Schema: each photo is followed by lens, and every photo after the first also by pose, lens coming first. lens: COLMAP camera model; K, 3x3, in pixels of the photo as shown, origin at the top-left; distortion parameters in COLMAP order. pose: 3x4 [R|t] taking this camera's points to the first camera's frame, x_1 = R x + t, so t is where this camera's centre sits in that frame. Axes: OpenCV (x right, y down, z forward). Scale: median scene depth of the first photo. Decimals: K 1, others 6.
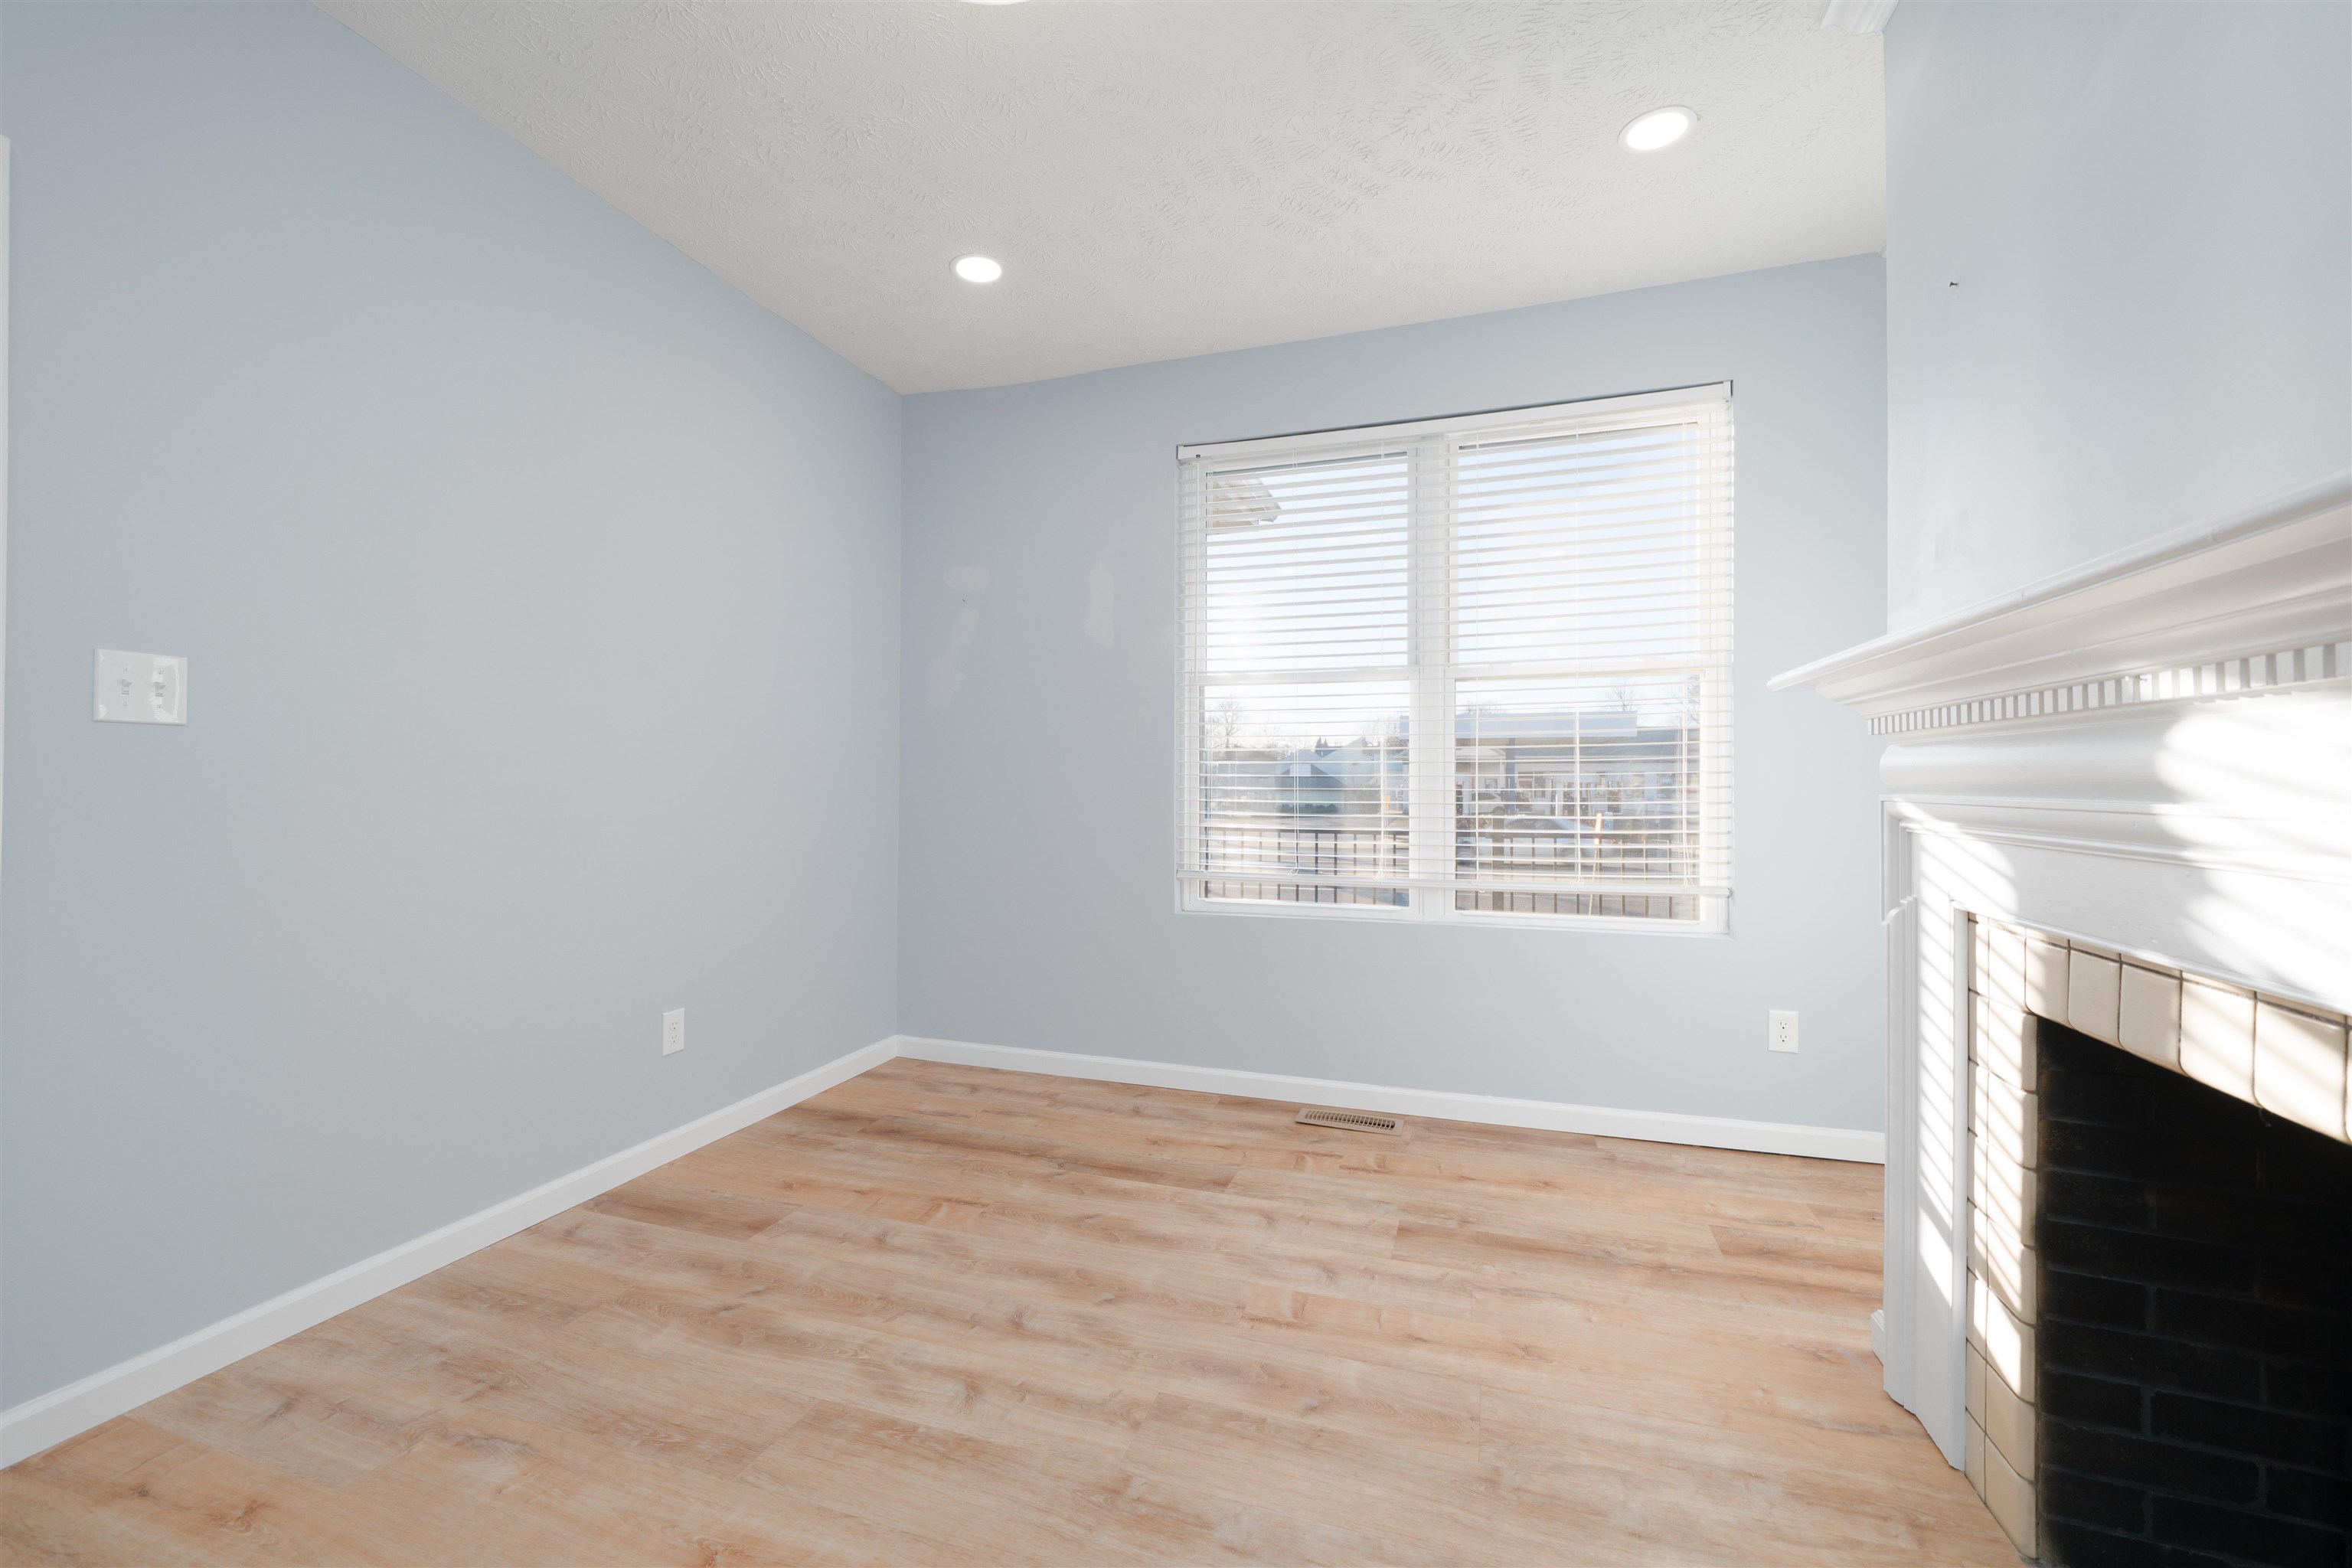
lens RADIAL K [[941.2, 0, 1162.2], [0, 941.2, 789.3], [0, 0, 1]] dist [0.002489, 0.000214]
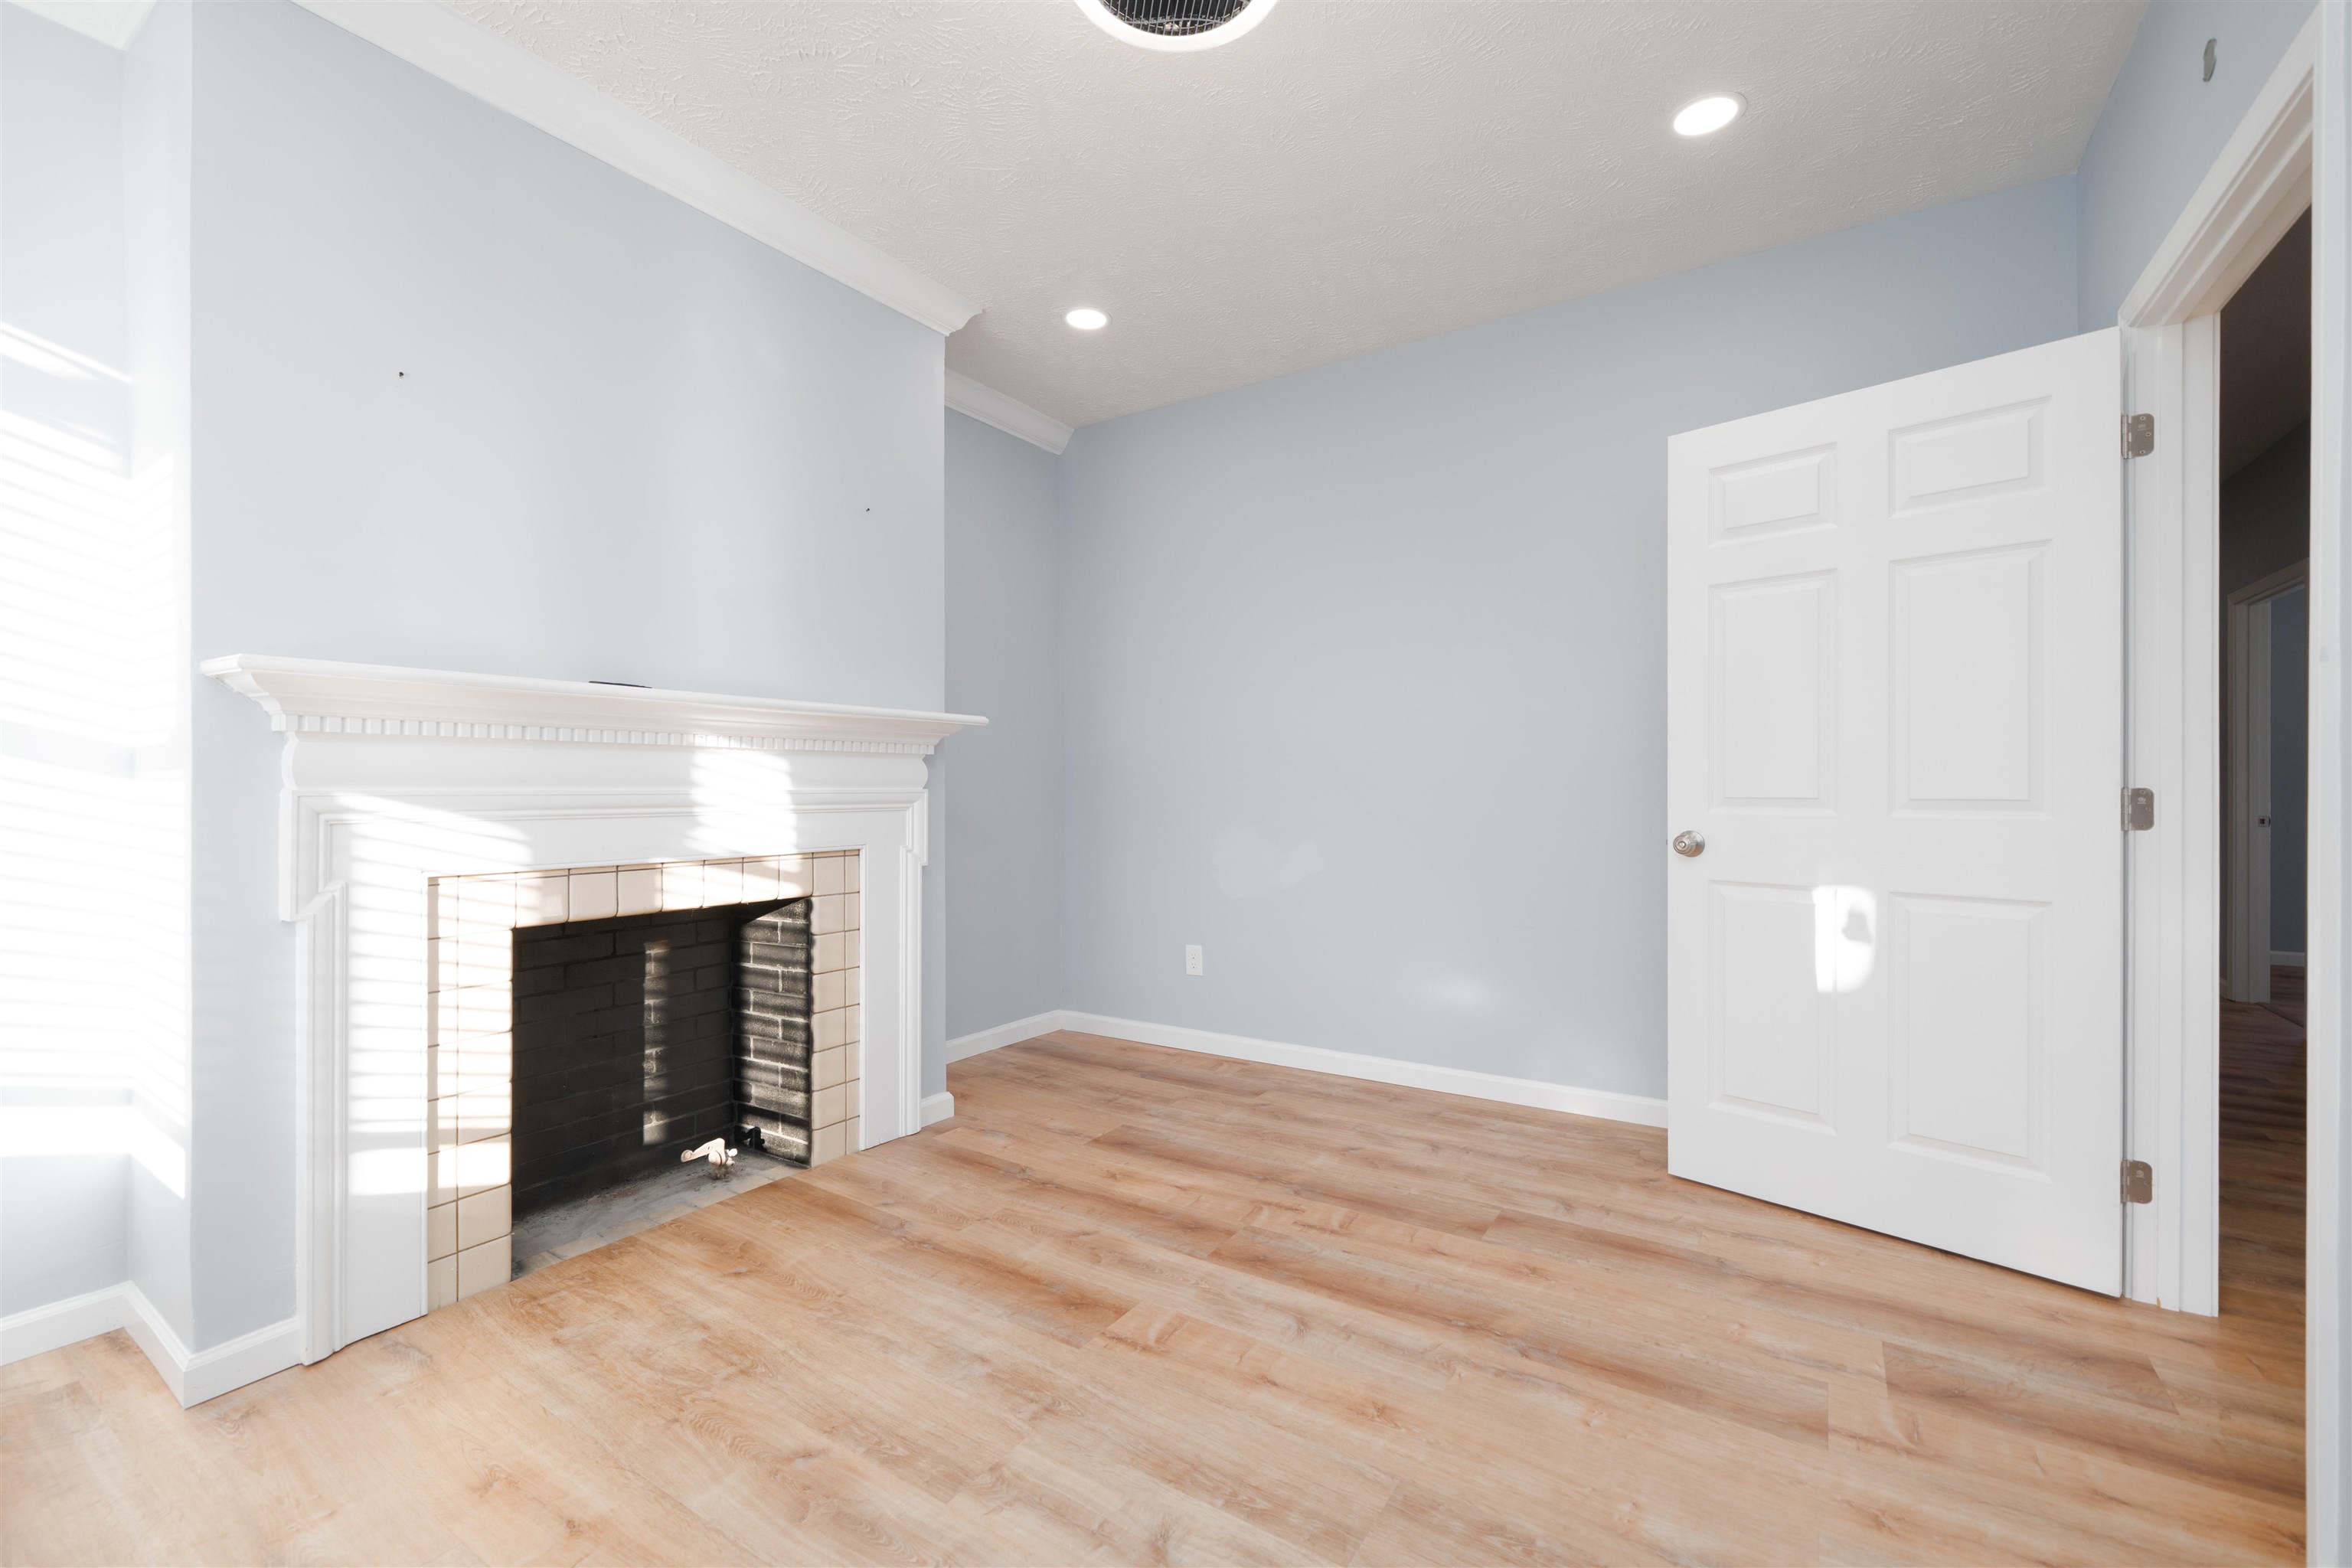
lens RADIAL K [[977.9, 0, 1175.4], [0, 977.9, 782.4], [0, 0, 1]] dist [-0.000932, -0.000080]
pose [[-0.966585, -0.004109, 0.256315, -0.468204], [-0.003298, 0.999988, 0.003592, -0.008758], [-0.256327, 0.002627, -0.966587, 1.983091]]
